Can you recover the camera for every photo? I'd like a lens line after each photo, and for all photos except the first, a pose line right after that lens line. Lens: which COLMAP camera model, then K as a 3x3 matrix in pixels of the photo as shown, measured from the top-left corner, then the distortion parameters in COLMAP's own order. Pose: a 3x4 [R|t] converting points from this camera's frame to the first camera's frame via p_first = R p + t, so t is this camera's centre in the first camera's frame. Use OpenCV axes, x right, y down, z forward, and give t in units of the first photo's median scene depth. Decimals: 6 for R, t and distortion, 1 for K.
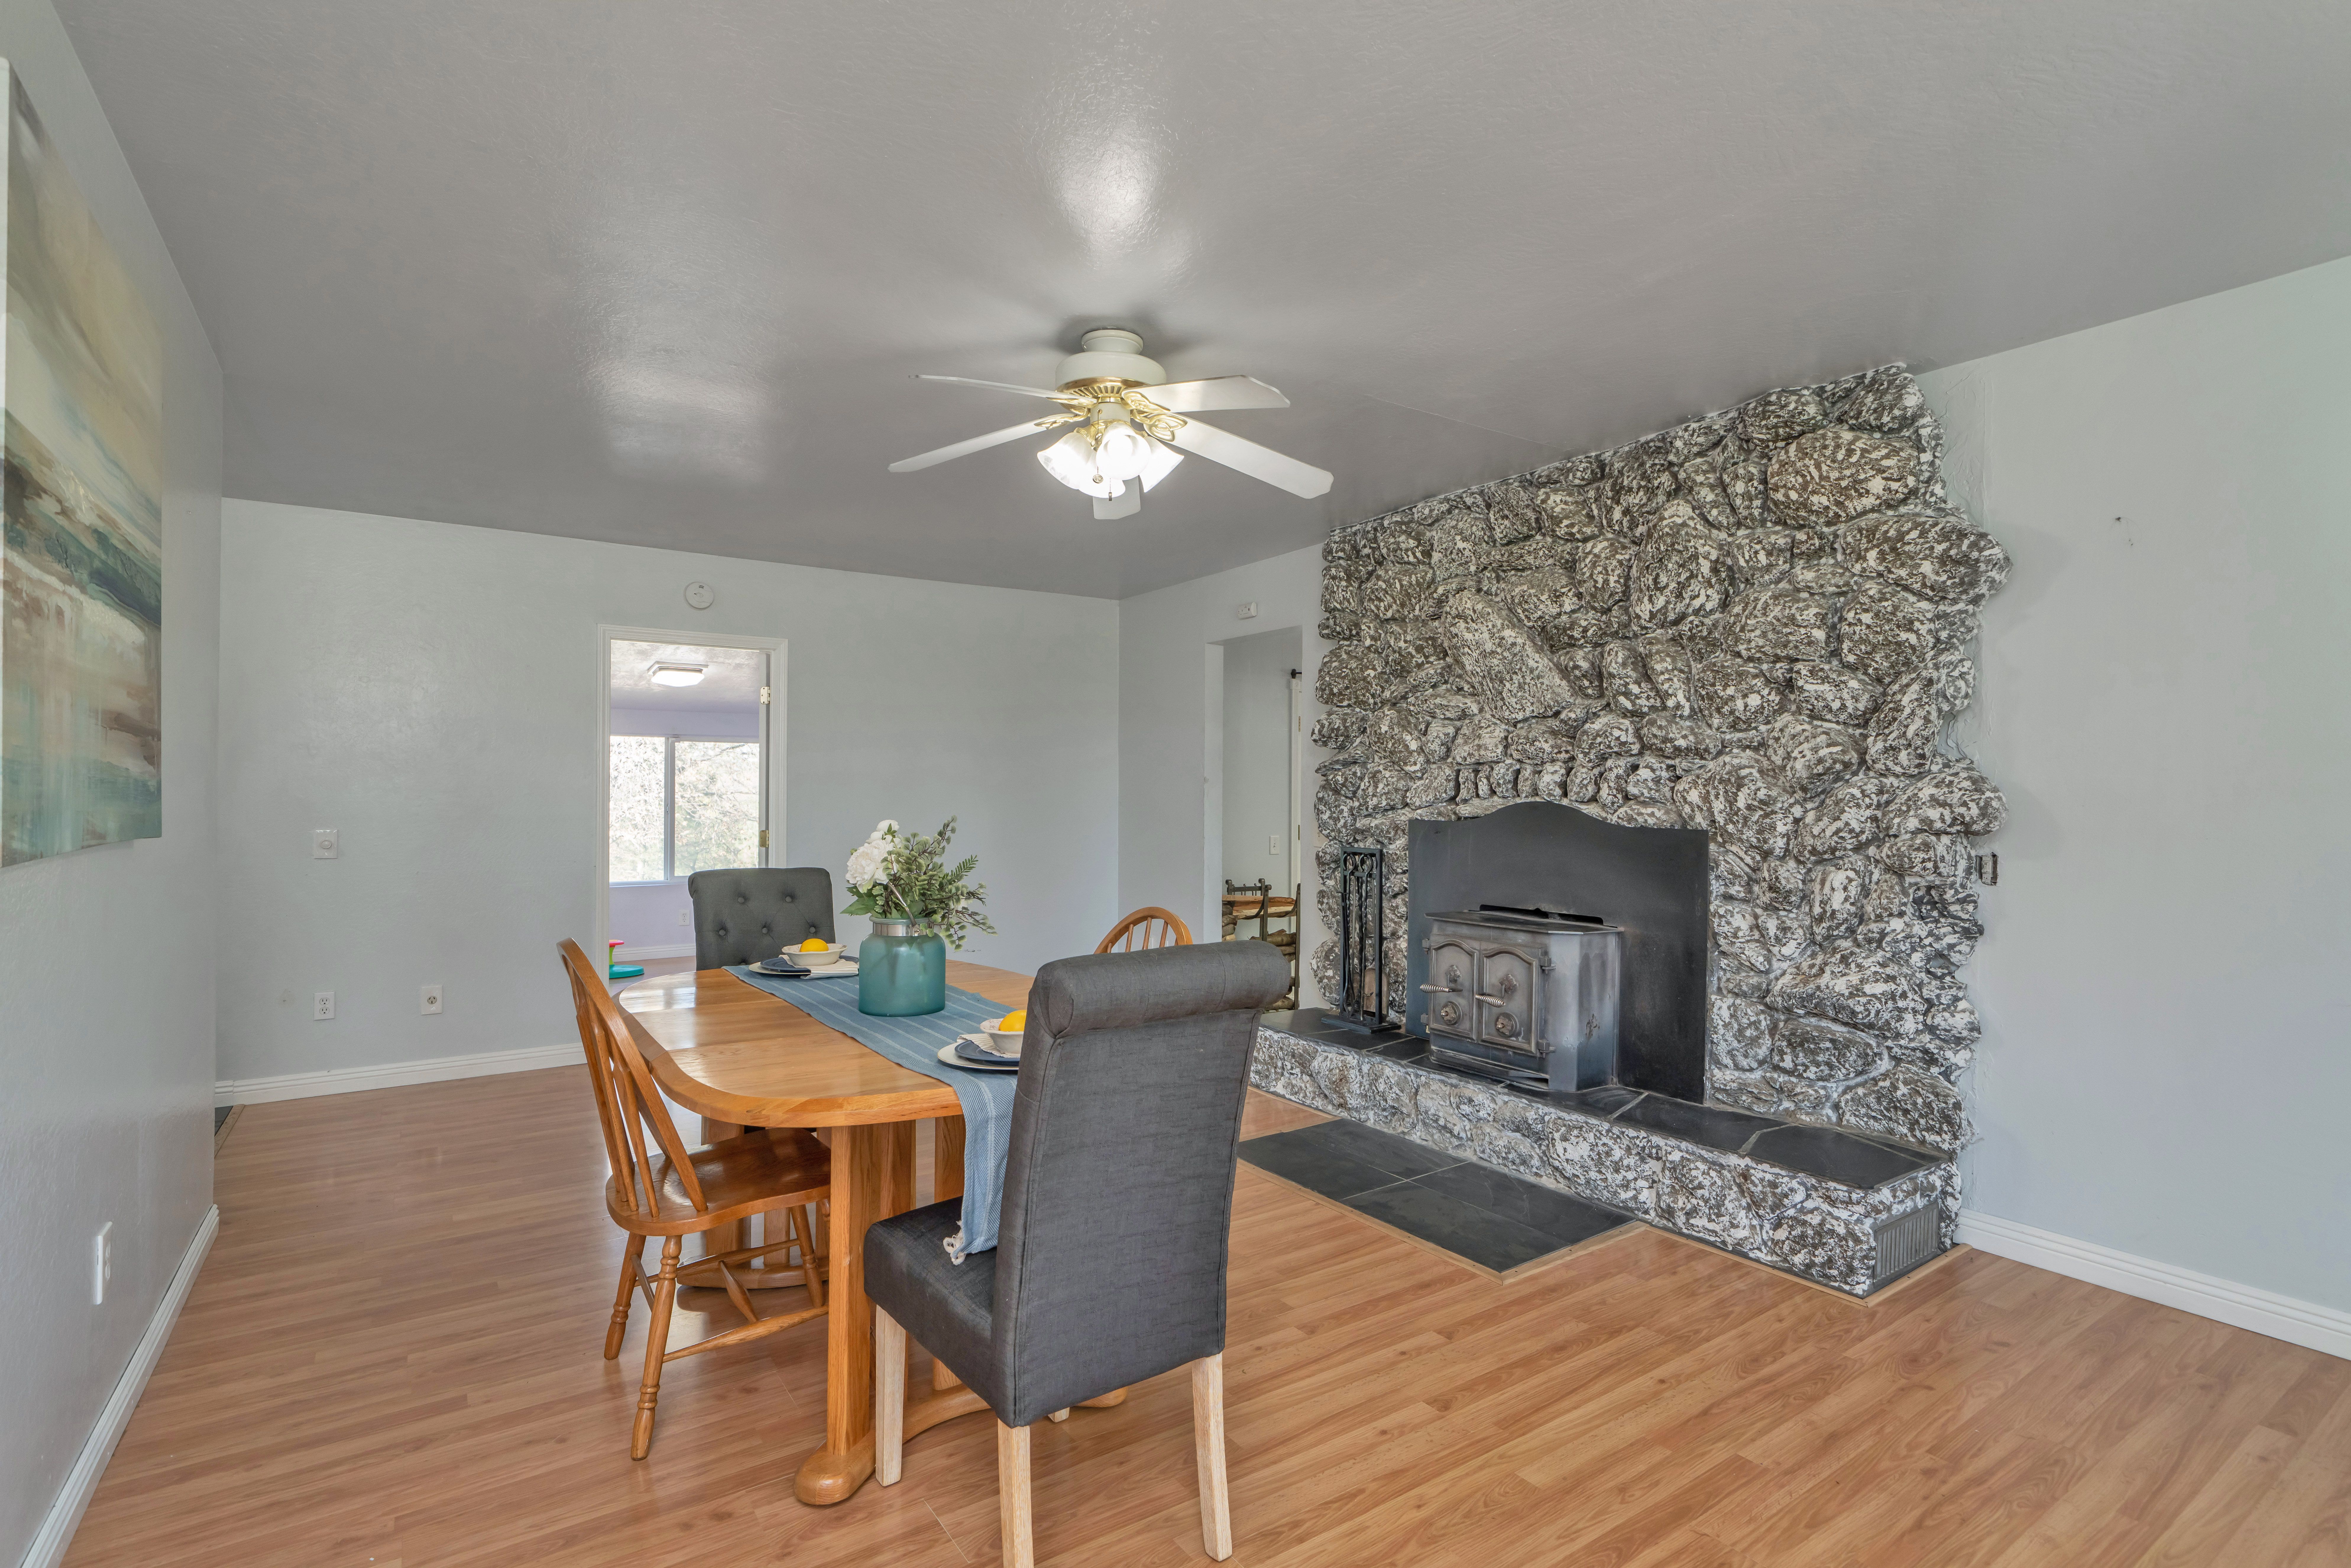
lens RADIAL K [[1091.2, 0, 1160.4], [0, 1091.2, 795.7], [0, 0, 1]] dist [-0.000963, -0.000024]
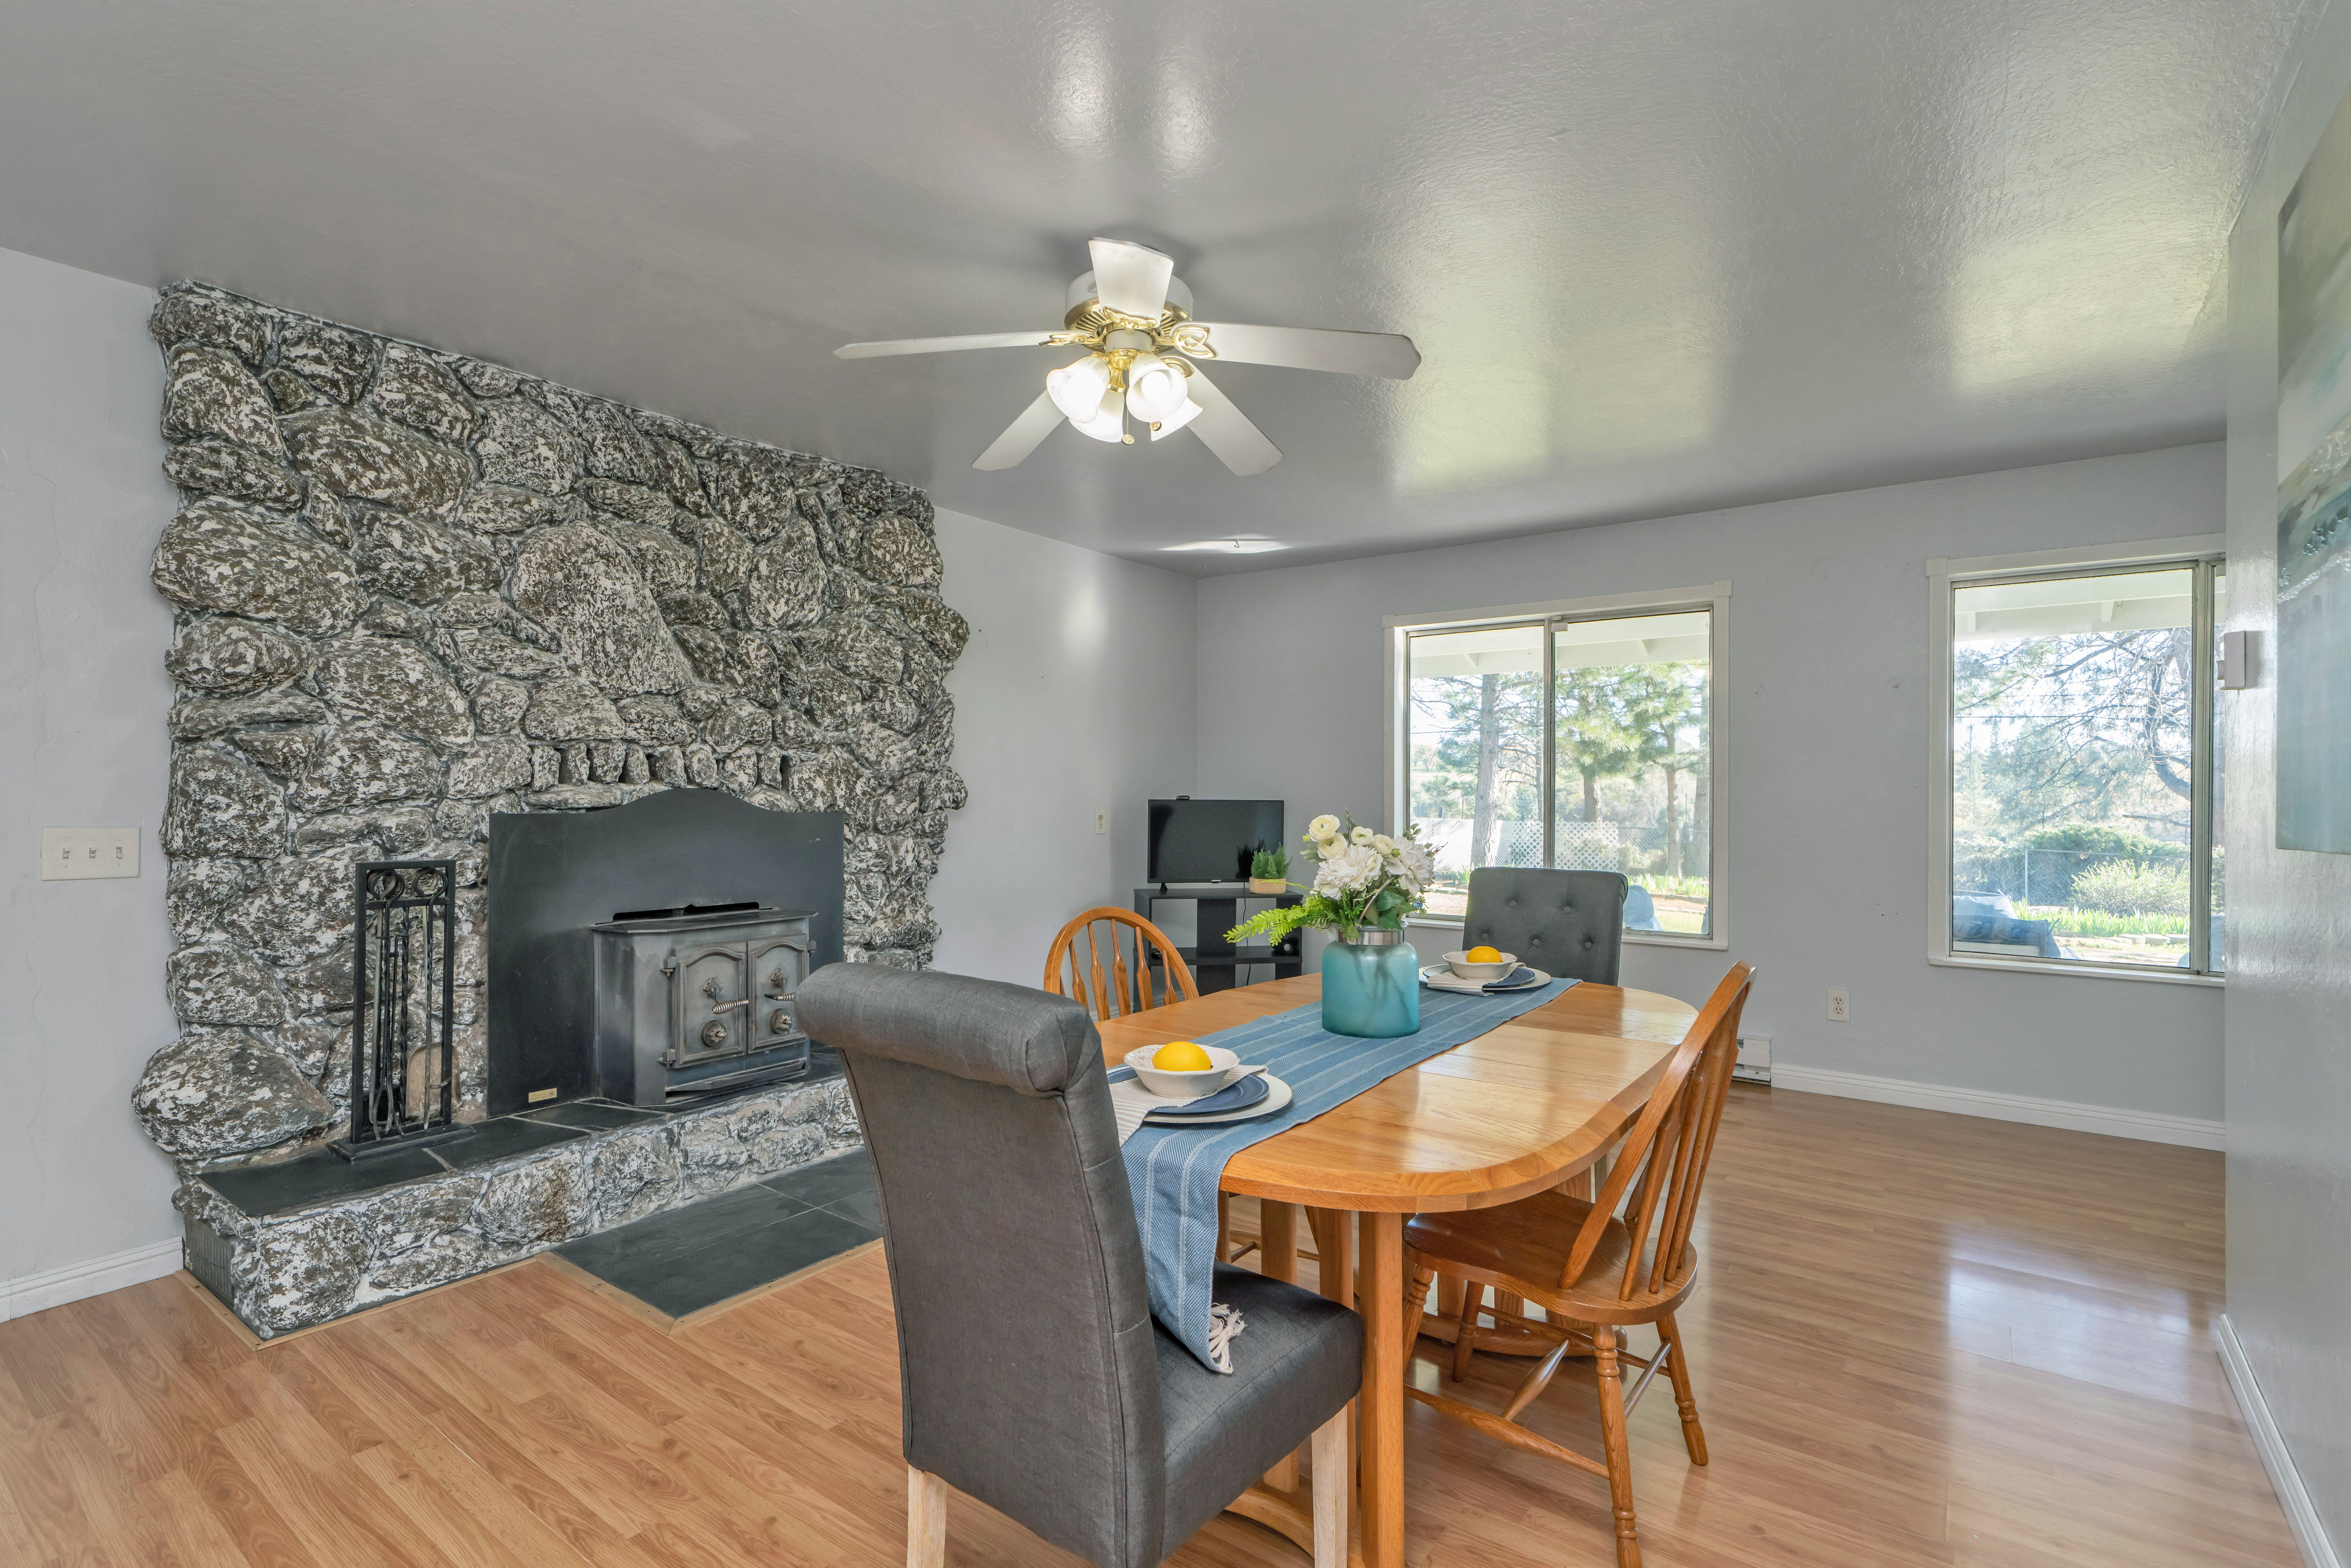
lens RADIAL K [[1091.2, 0, 1160.4], [0, 1091.2, 795.7], [0, 0, 1]] dist [-0.000963, -0.000024]
pose [[-0.325070, -0.007148, 0.945663, -0.683302], [-0.007201, 0.999961, 0.005083, 0.004284], [-0.945662, -0.005157, -0.325109, 0.975741]]
